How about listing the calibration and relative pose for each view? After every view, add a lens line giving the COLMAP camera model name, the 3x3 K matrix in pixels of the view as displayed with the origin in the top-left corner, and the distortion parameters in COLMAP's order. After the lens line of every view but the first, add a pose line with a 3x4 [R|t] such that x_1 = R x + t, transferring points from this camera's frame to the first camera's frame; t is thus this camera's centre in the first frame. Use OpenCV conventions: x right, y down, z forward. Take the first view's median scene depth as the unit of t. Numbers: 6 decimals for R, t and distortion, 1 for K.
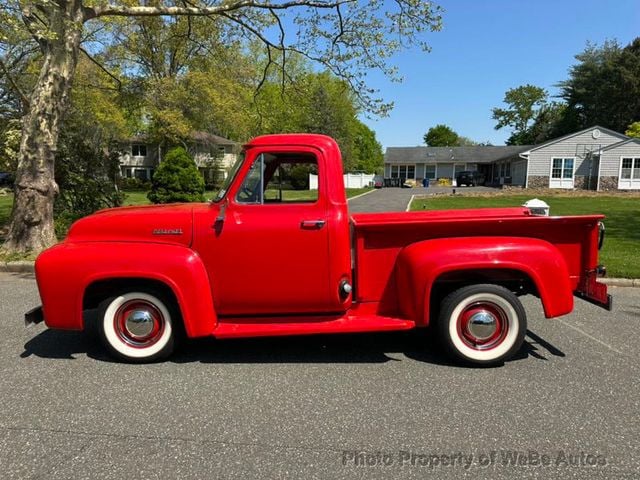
lens RADIAL K [[451.8, 0, 315.5], [0, 451.8, 237.8], [0, 0, 1]] dist [0.013003, -0.026205]
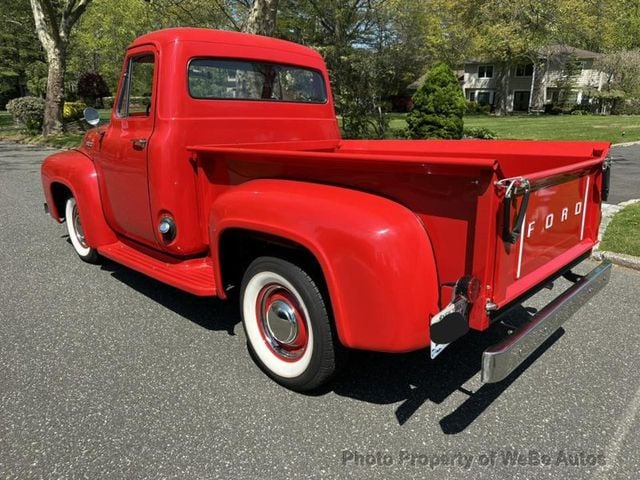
lens RADIAL K [[451.8, 0, 319.9], [0, 451.8, 240.8], [0, 0, 1]] dist [0.013003, -0.026205]
pose [[0.751520, 0.179307, -0.634875, 0.161503], [-0.071237, 0.978784, 0.192112, -0.008246], [0.655853, -0.099149, 0.748349, 0.117655]]
